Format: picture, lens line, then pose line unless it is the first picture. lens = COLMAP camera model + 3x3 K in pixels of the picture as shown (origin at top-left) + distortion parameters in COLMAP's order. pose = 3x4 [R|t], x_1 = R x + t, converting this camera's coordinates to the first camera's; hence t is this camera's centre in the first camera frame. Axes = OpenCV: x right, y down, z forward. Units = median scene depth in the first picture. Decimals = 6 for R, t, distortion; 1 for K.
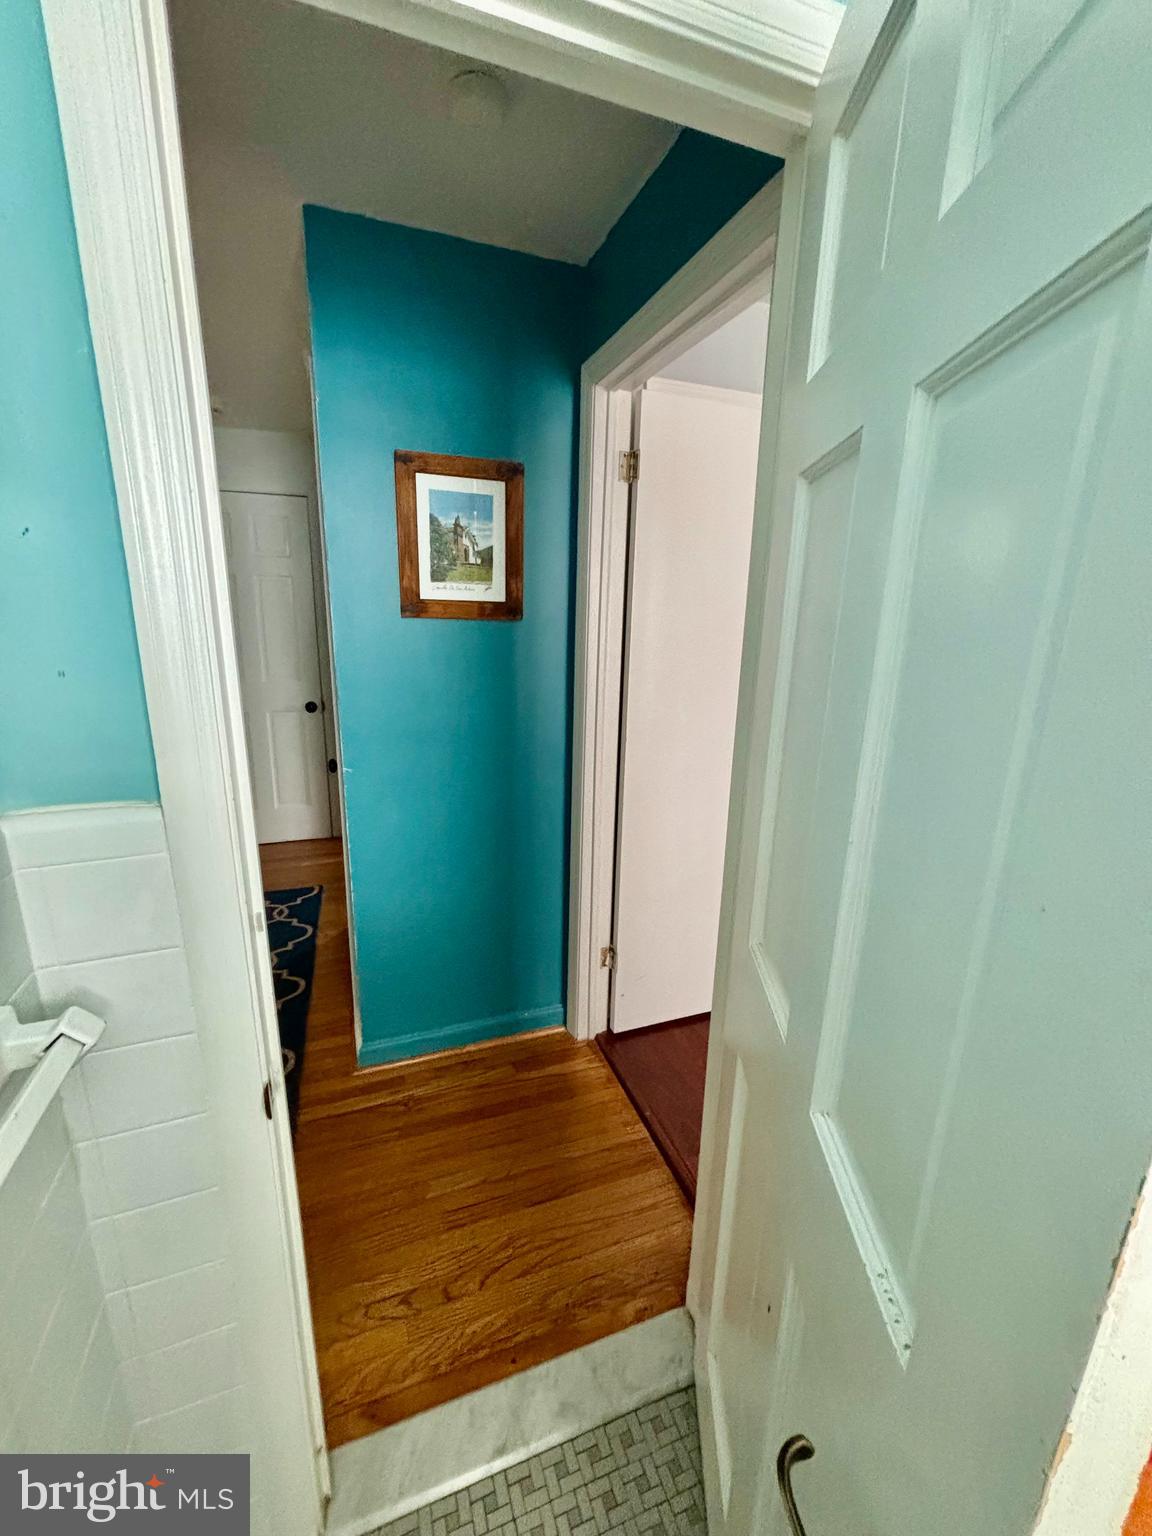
lens RADIAL K [[615.2, 0, 576.4], [0, 615.2, 763.8], [0, 0, 1]] dist [-0.003265, 0.000006]
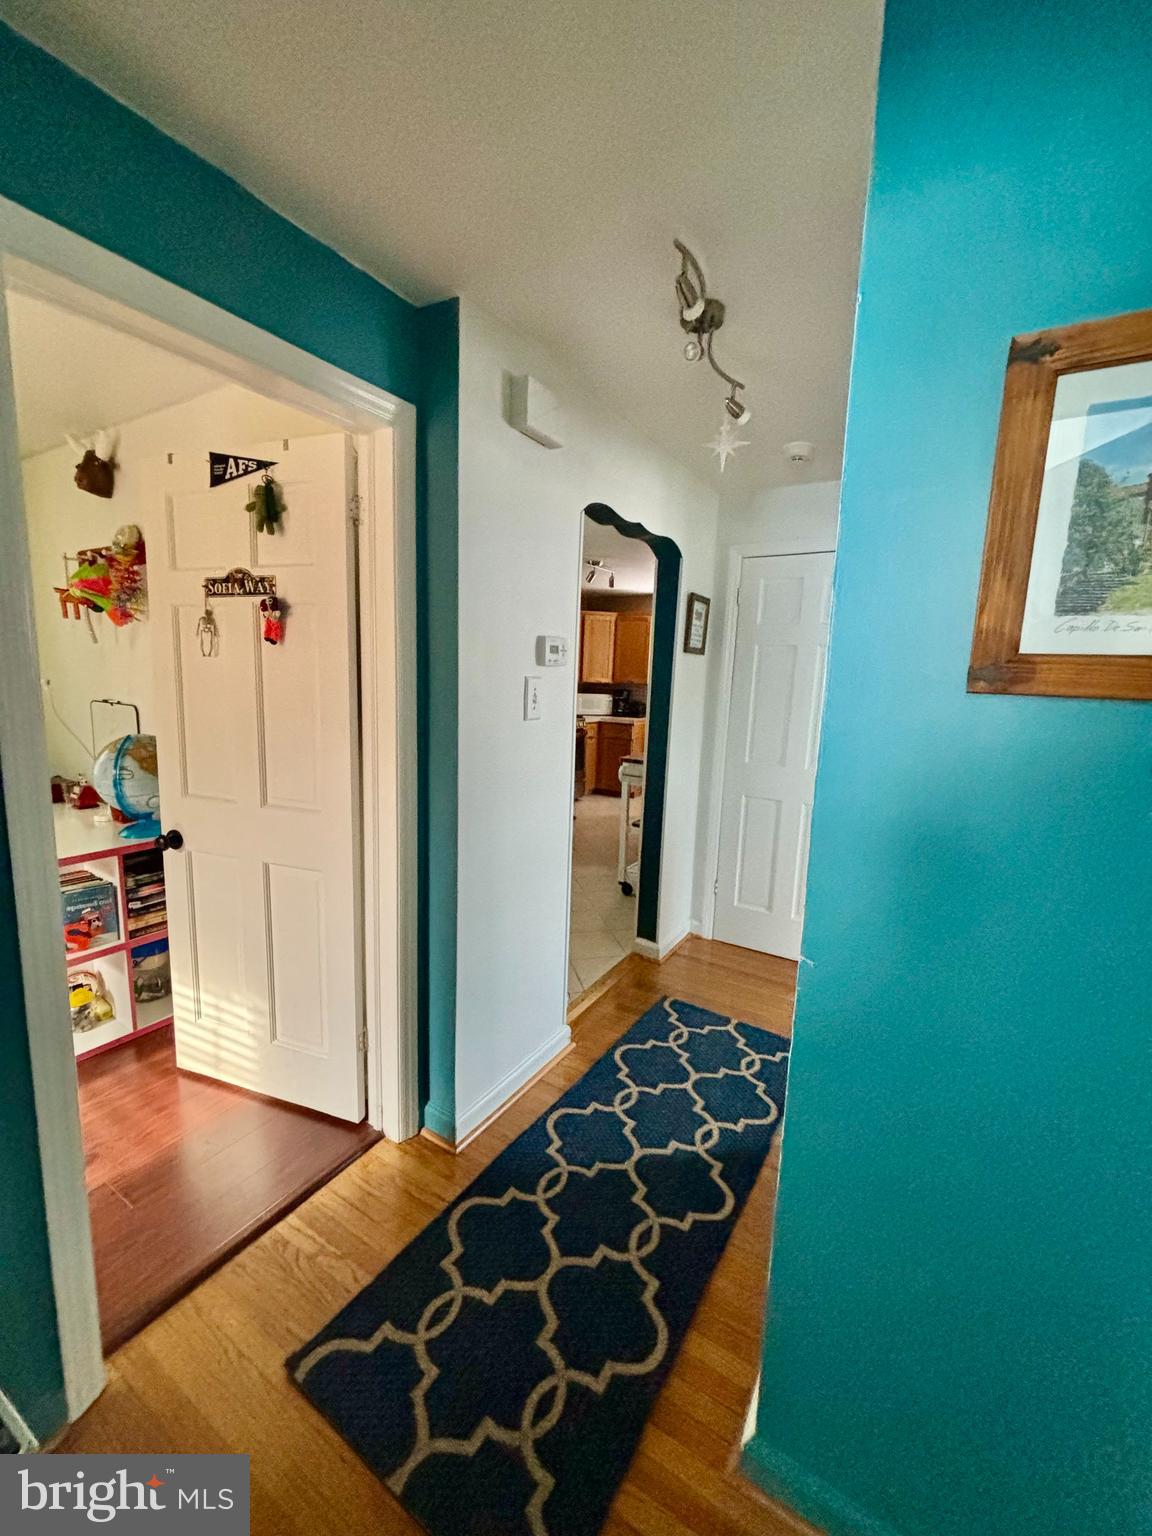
lens RADIAL K [[615.2, 0, 576.4], [0, 615.2, 763.8], [0, 0, 1]] dist [-0.003265, 0.000006]
pose [[0.619790, 0.113467, -0.776522, -0.095639], [-0.209374, 0.977534, -0.024274, -0.108988], [0.756322, 0.177628, 0.629623, 0.480051]]
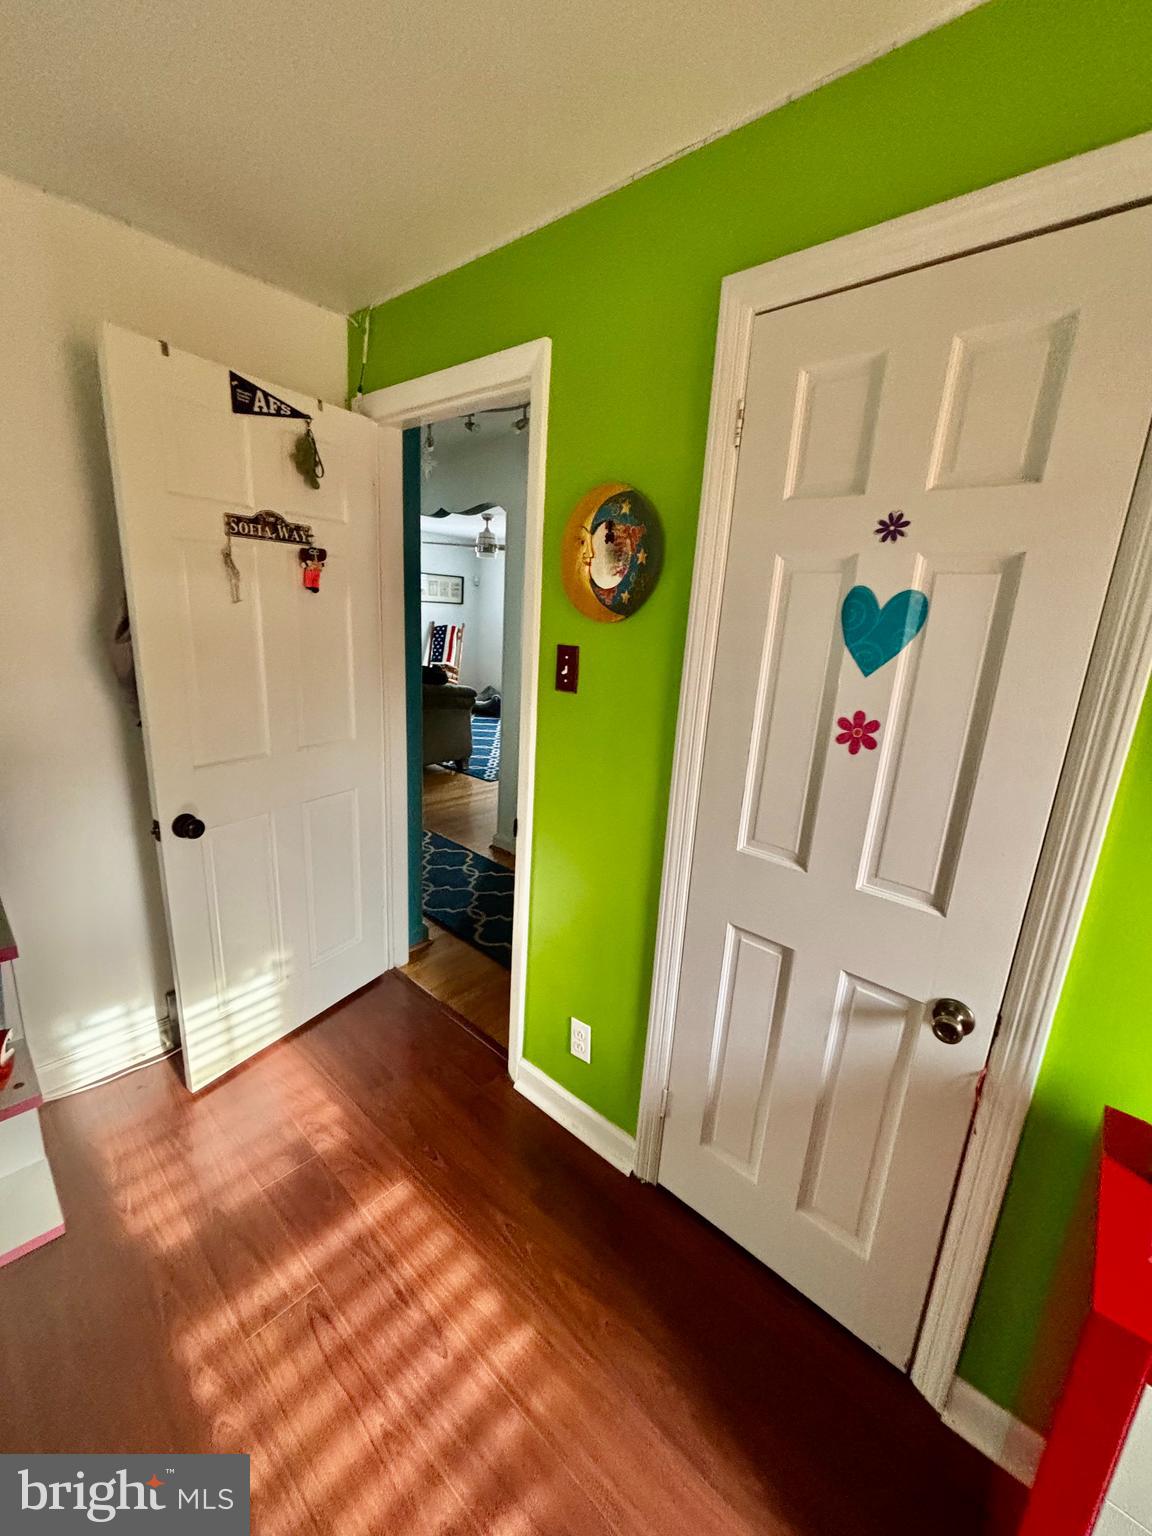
lens RADIAL K [[615.2, 0, 576.4], [0, 615.2, 763.8], [0, 0, 1]] dist [-0.003265, 0.000006]
pose [[0.885769, -0.081588, 0.456898, -1.354498], [0.071161, 0.996662, 0.040018, 0.073428], [-0.458638, -0.002933, 0.888618, -0.496044]]
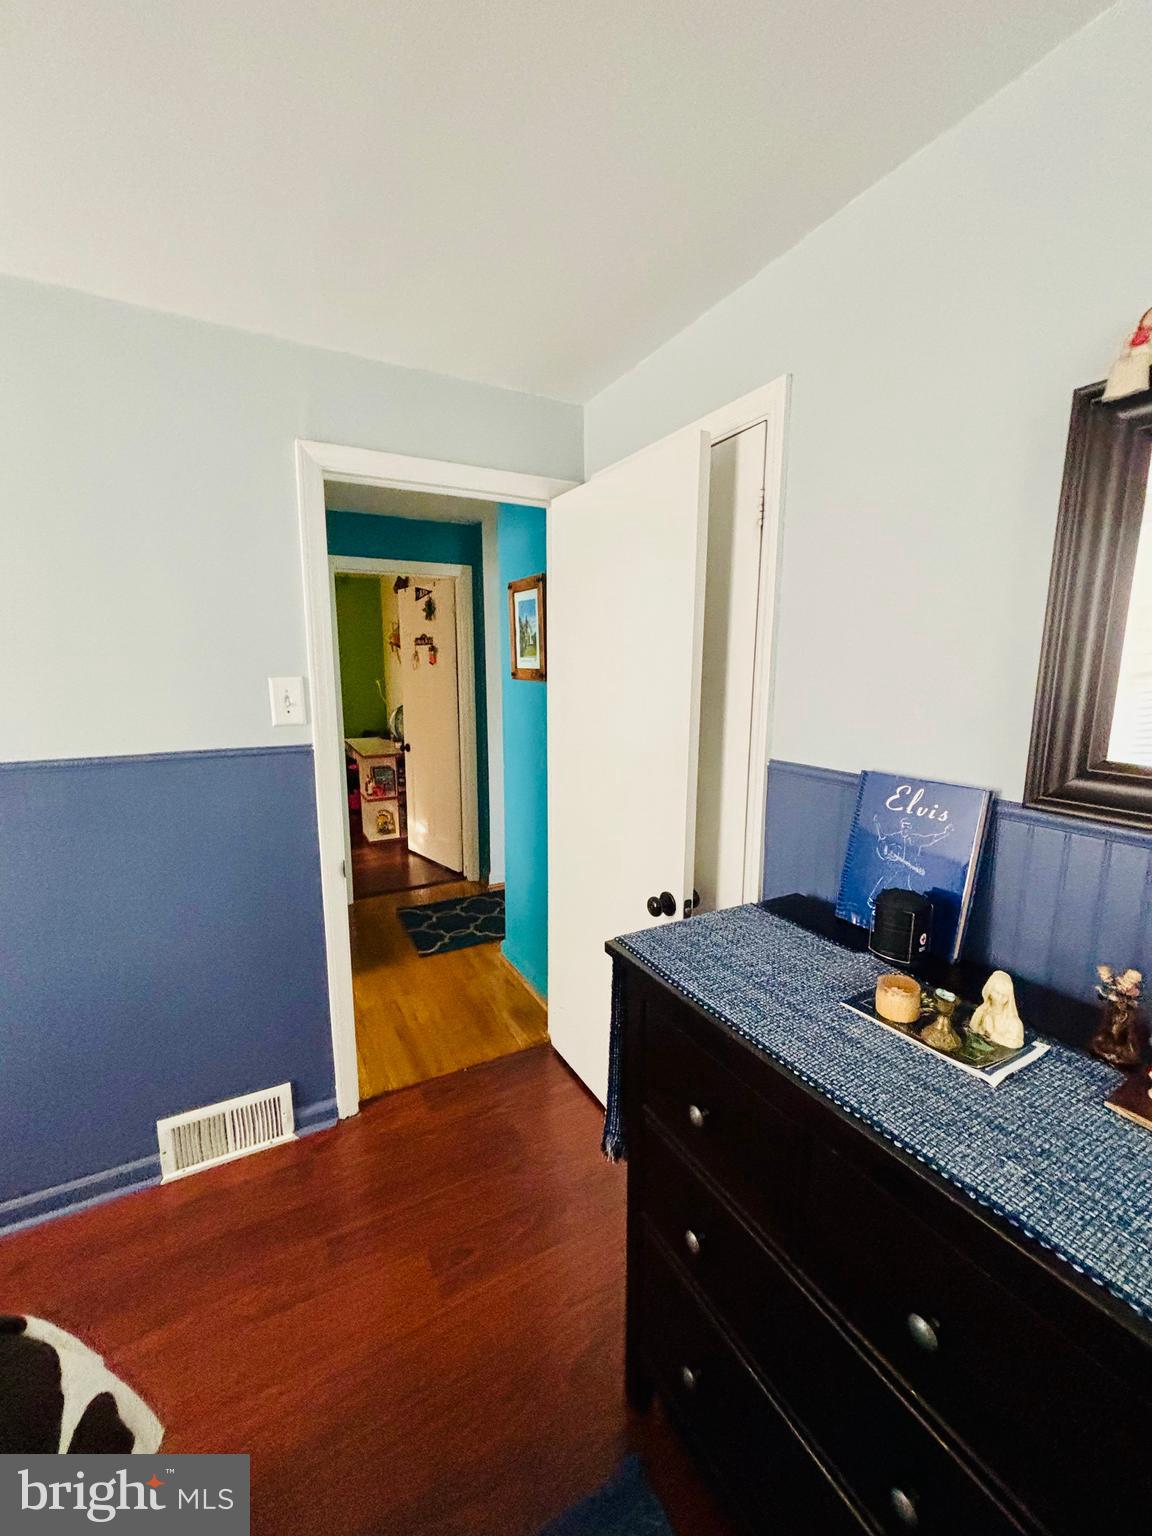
lens RADIAL K [[620.1, 0, 575.4], [0, 620.1, 766.2], [0, 0, 1]] dist [0.002683, -0.000259]
pose [[0.145555, 0.141896, -0.979122, 1.381976], [-0.235166, 0.966259, 0.105073, -0.227703], [0.960995, 0.214962, 0.174013, 0.920530]]
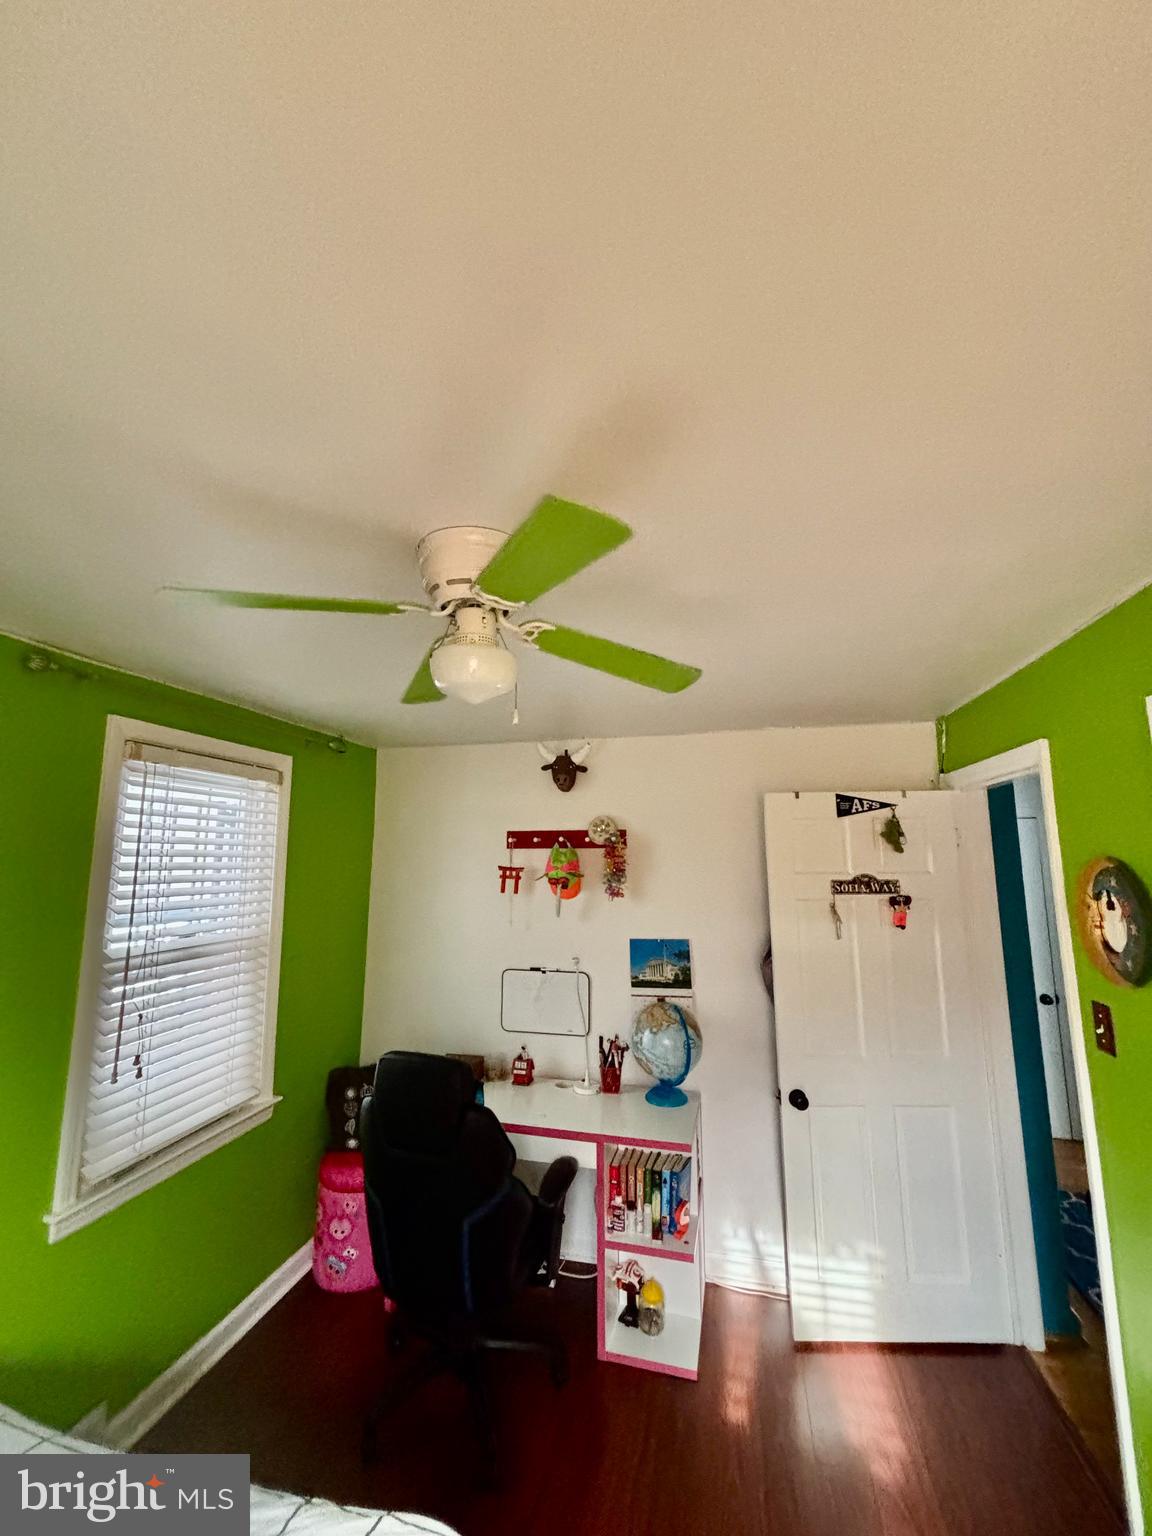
lens RADIAL K [[615.0, 0, 559.1], [0, 615.0, 771.9], [0, 0, 1]] dist [-0.002108, -0.000046]
pose [[0.815690, -0.106503, -0.568601, -1.041681], [-0.122647, 0.928723, -0.349901, 0.033159], [0.565339, 0.355148, 0.744488, -0.931312]]
